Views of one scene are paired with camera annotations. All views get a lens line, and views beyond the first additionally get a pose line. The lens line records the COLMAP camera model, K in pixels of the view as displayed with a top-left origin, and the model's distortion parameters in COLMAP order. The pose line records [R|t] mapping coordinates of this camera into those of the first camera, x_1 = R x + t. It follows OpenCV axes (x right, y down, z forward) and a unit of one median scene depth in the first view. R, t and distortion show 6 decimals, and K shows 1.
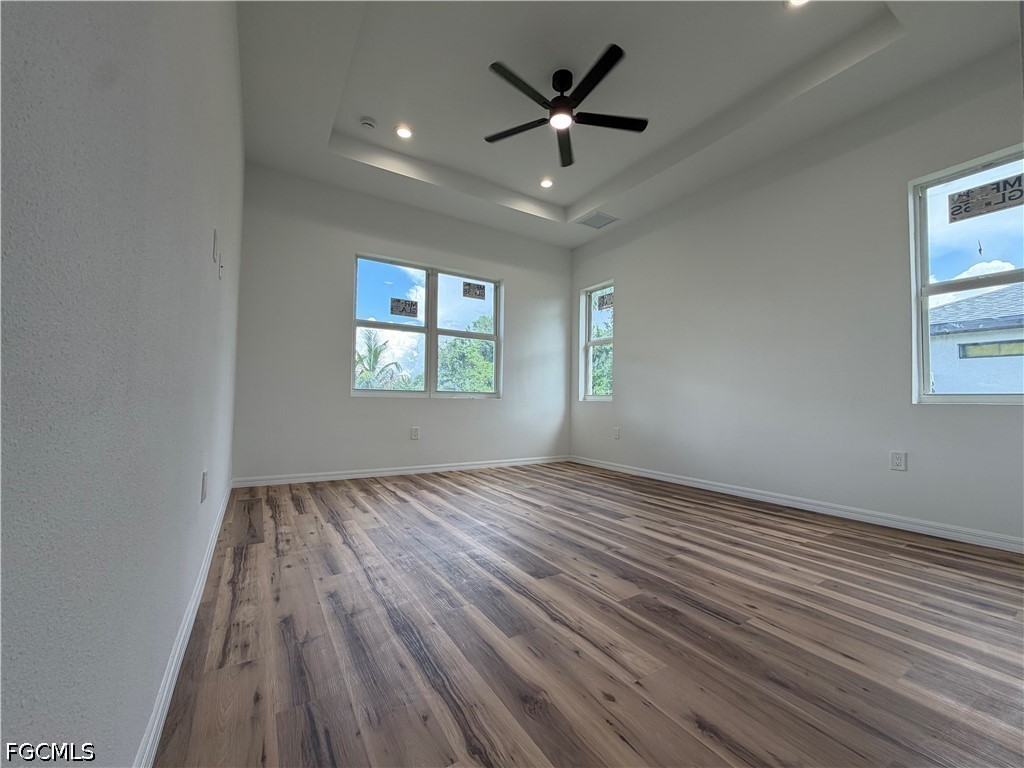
lens RADIAL K [[408.4, 0, 510.5], [0, 408.4, 384.6], [0, 0, 1]] dist [-0.000936, -0.000175]
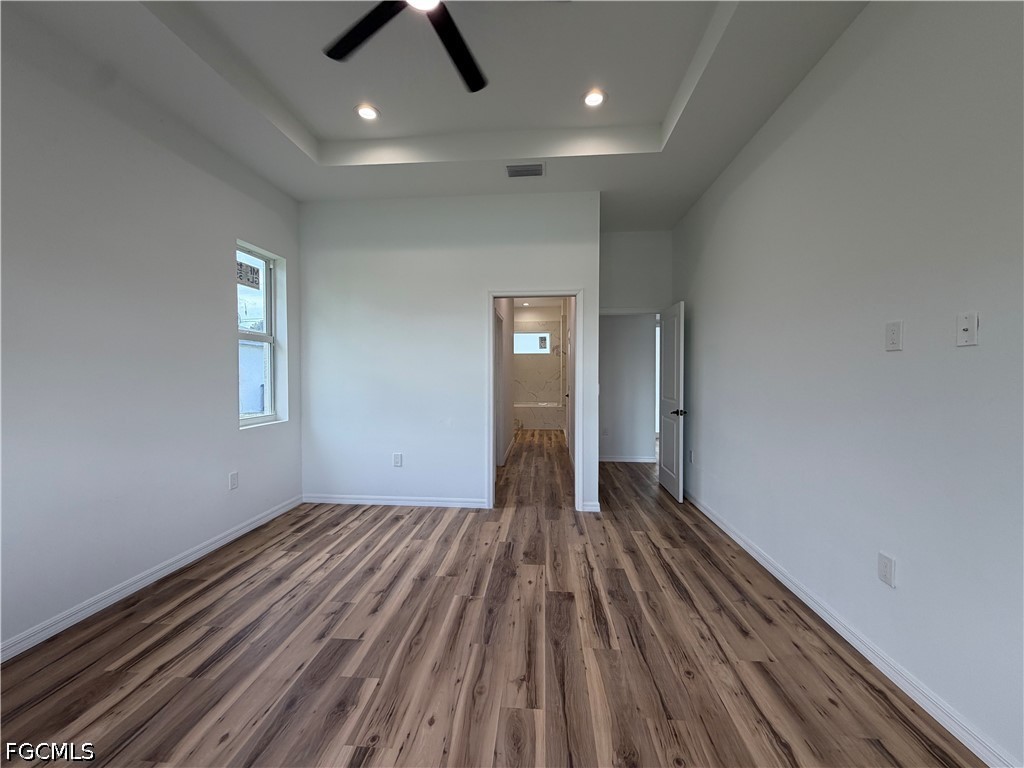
lens RADIAL K [[408.4, 0, 510.5], [0, 408.4, 384.6], [0, 0, 1]] dist [-0.000936, -0.000175]
pose [[-0.802487, -0.032028, 0.595810, -0.463456], [-0.038155, 0.999269, 0.002326, -0.153384], [-0.595449, -0.020867, -0.803122, 1.930749]]
